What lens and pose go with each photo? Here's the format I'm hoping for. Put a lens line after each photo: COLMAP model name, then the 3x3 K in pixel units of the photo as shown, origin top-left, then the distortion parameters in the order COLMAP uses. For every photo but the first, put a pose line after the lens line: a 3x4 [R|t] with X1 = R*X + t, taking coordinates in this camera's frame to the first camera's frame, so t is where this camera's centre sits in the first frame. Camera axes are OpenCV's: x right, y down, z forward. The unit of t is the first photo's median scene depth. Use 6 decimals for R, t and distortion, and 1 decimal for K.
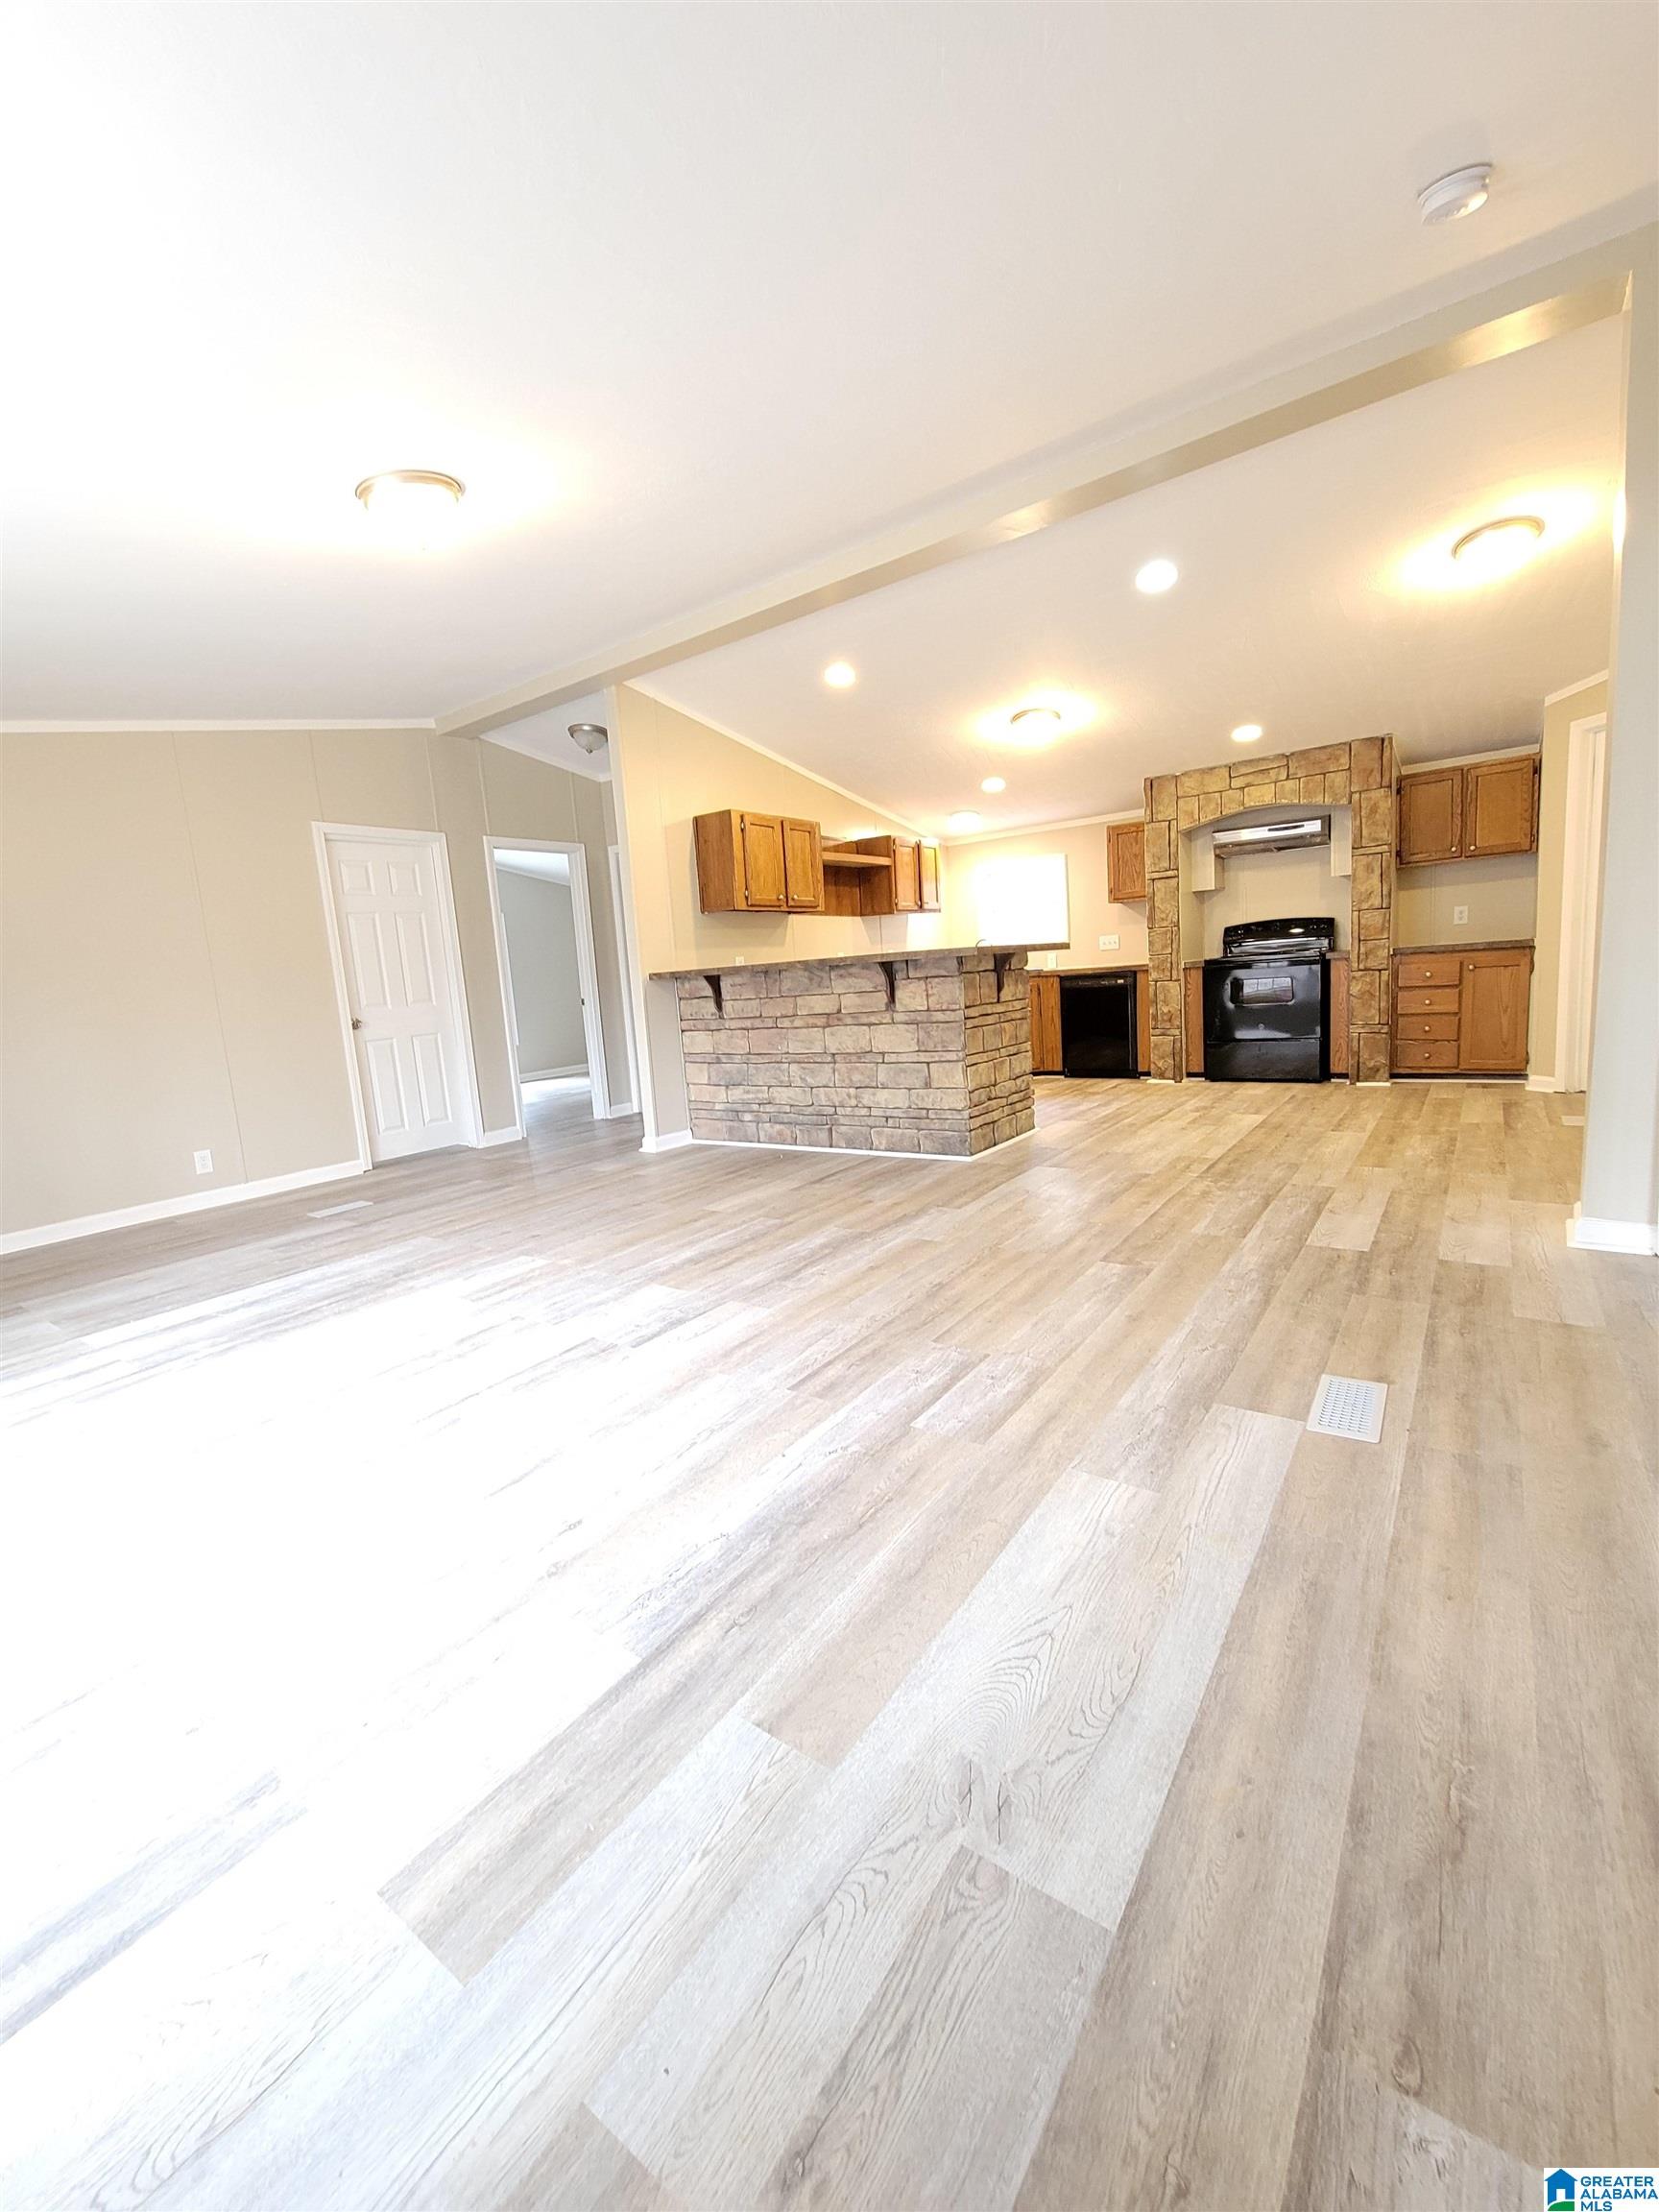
lens RADIAL K [[911.7, 0, 824.0], [0, 911.7, 1110.8], [0, 0, 1]] dist [0.017967, -0.000499]
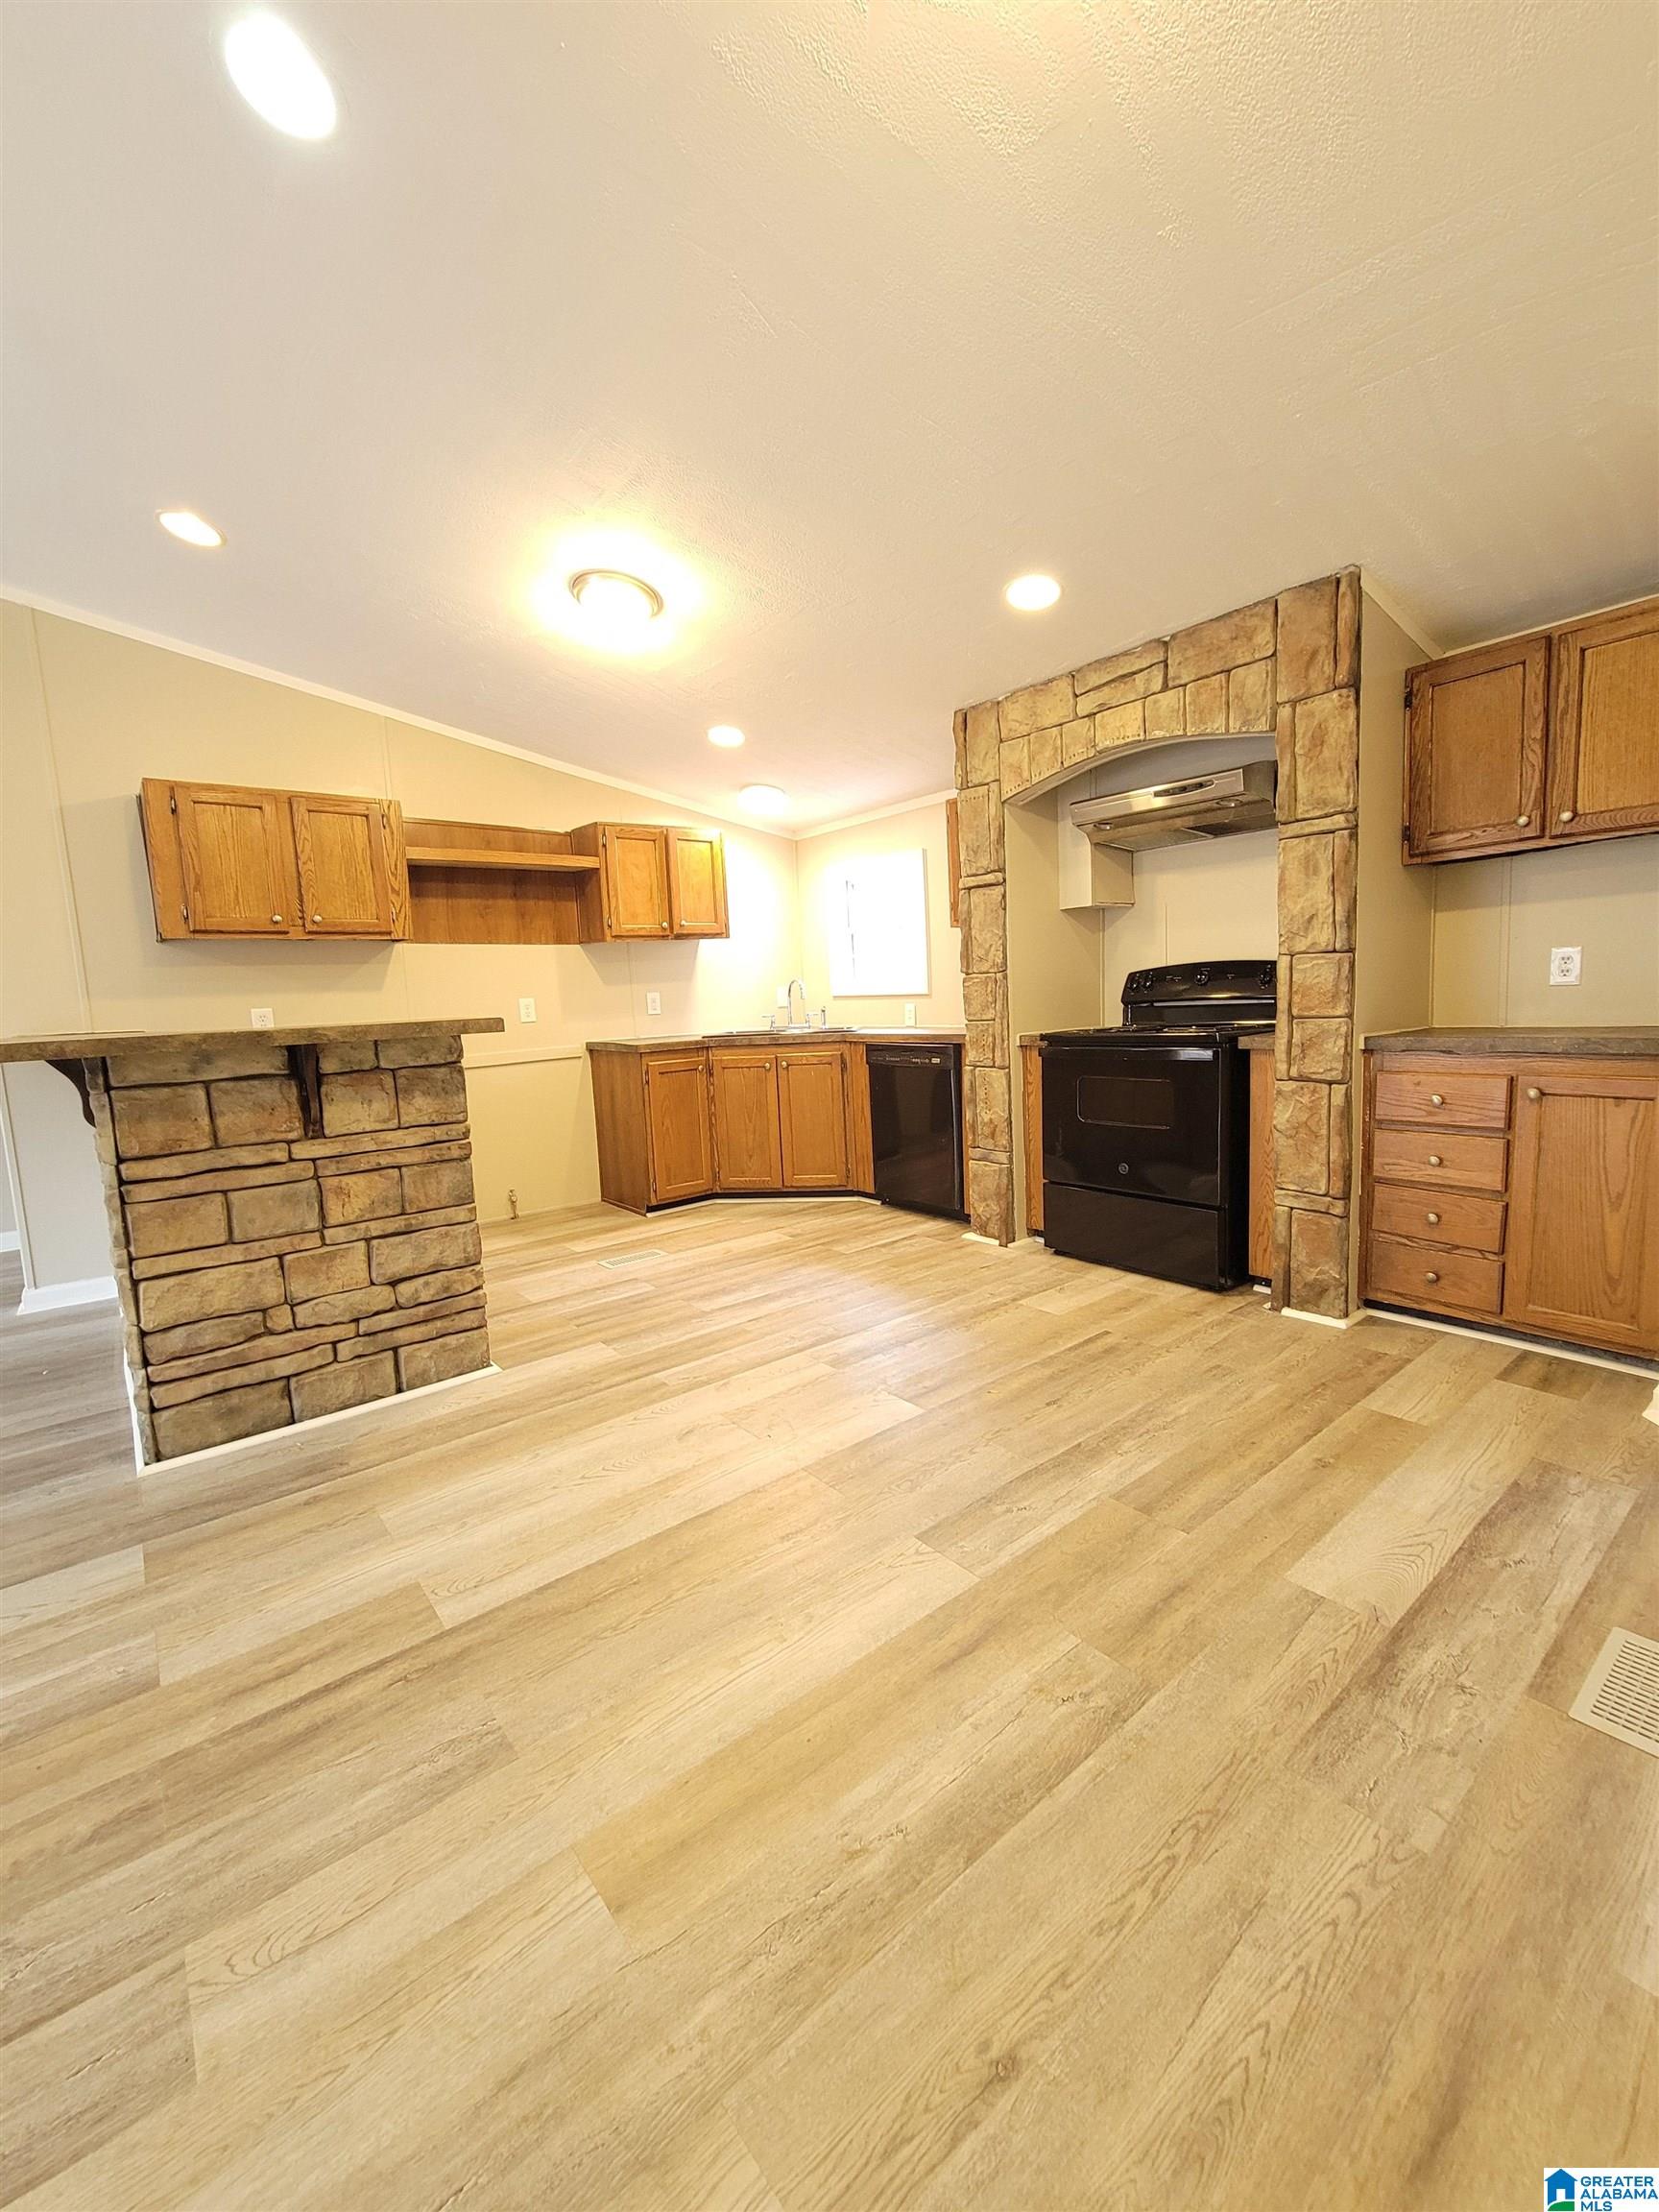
lens RADIAL K [[911.7, 0, 827.6], [0, 911.7, 1107.7], [0, 0, 1]] dist [0.017967, -0.000499]
pose [[0.962808, 0.059216, -0.263616, 0.466216], [-0.061326, 0.998118, 0.000228, -0.120348], [0.263133, 0.015947, 0.964628, 0.465092]]
